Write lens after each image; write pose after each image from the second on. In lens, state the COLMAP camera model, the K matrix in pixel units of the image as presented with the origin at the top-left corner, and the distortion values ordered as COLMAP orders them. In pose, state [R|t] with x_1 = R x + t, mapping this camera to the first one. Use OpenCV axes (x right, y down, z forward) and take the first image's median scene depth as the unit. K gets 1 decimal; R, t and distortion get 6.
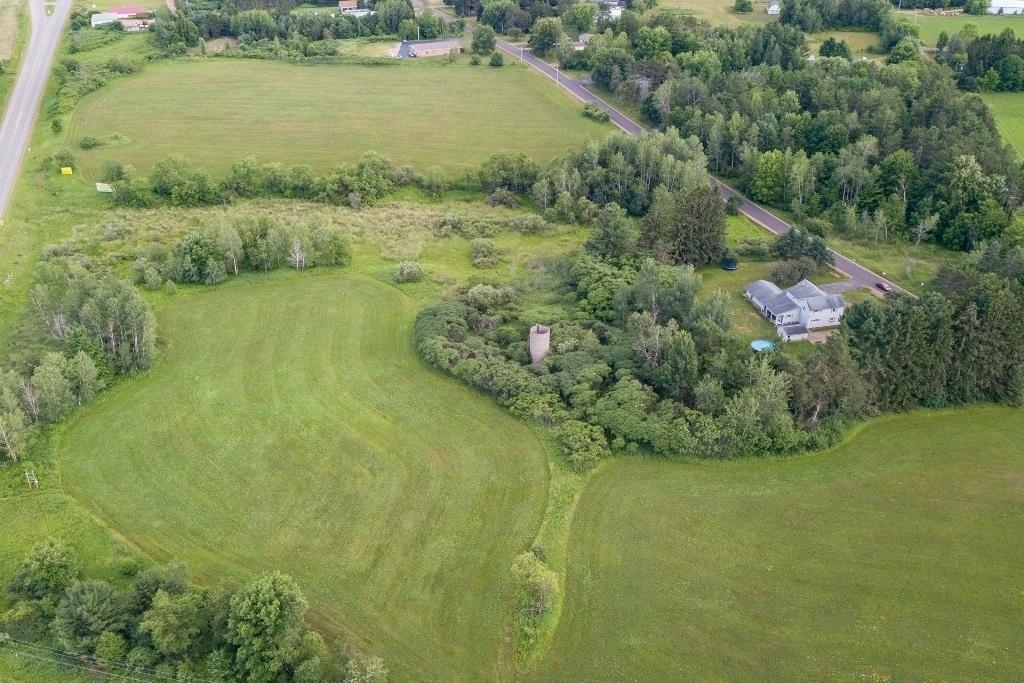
lens RADIAL K [[930.6, 0, 478.2], [0, 930.6, 338.5], [0, 0, 1]] dist [0.006369, -0.011904]
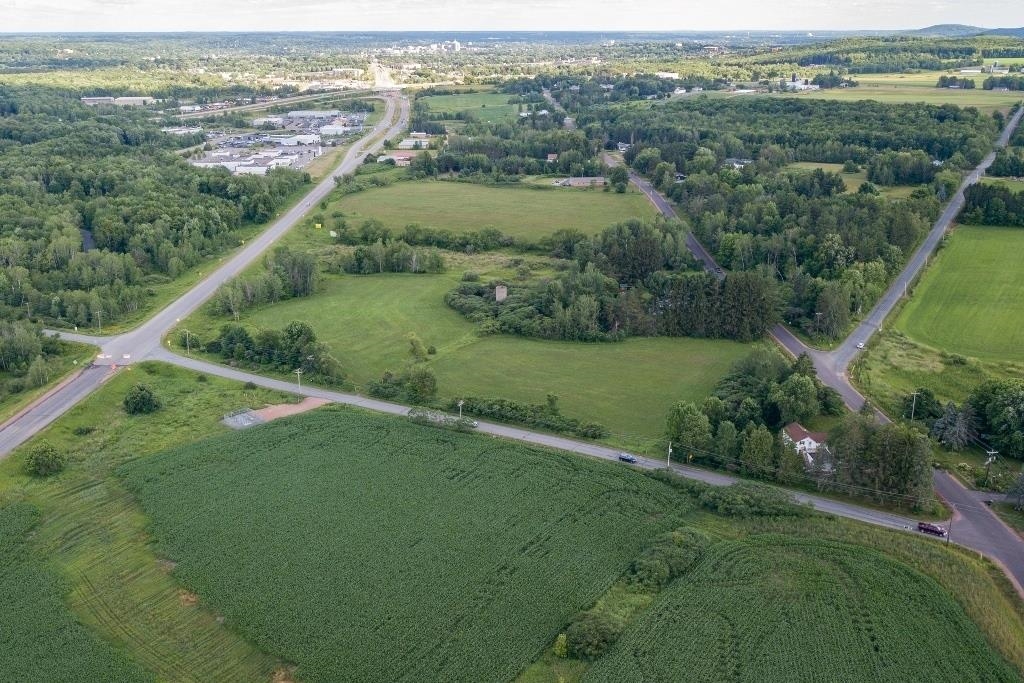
lens RADIAL K [[930.6, 0, 478.2], [0, 930.6, 338.5], [0, 0, 1]] dist [0.006369, -0.011904]
pose [[0.941926, 0.102551, -0.319780, 0.396451], [-0.161895, 0.972941, -0.164852, 0.254849], [0.294222, 0.207049, 0.933040, -0.442296]]
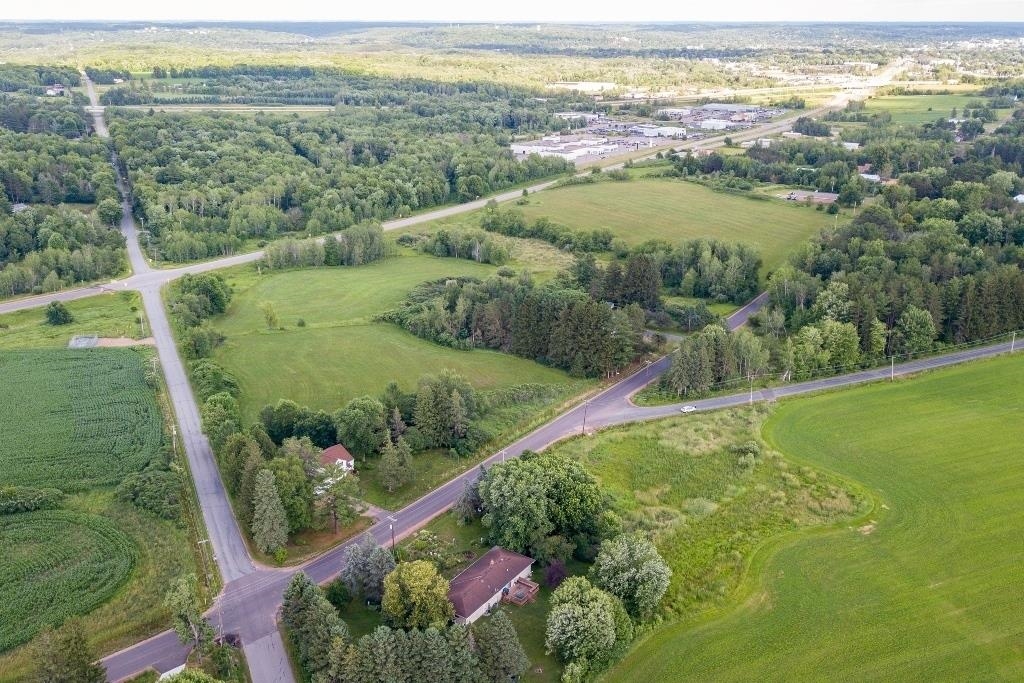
lens RADIAL K [[930.6, 0, 478.2], [0, 930.6, 338.5], [0, 0, 1]] dist [0.006369, -0.011904]
pose [[0.594962, 0.261516, -0.760020, 0.968301], [-0.396849, 0.917869, 0.005168, 0.041359], [0.698950, 0.298538, 0.649880, -0.070211]]
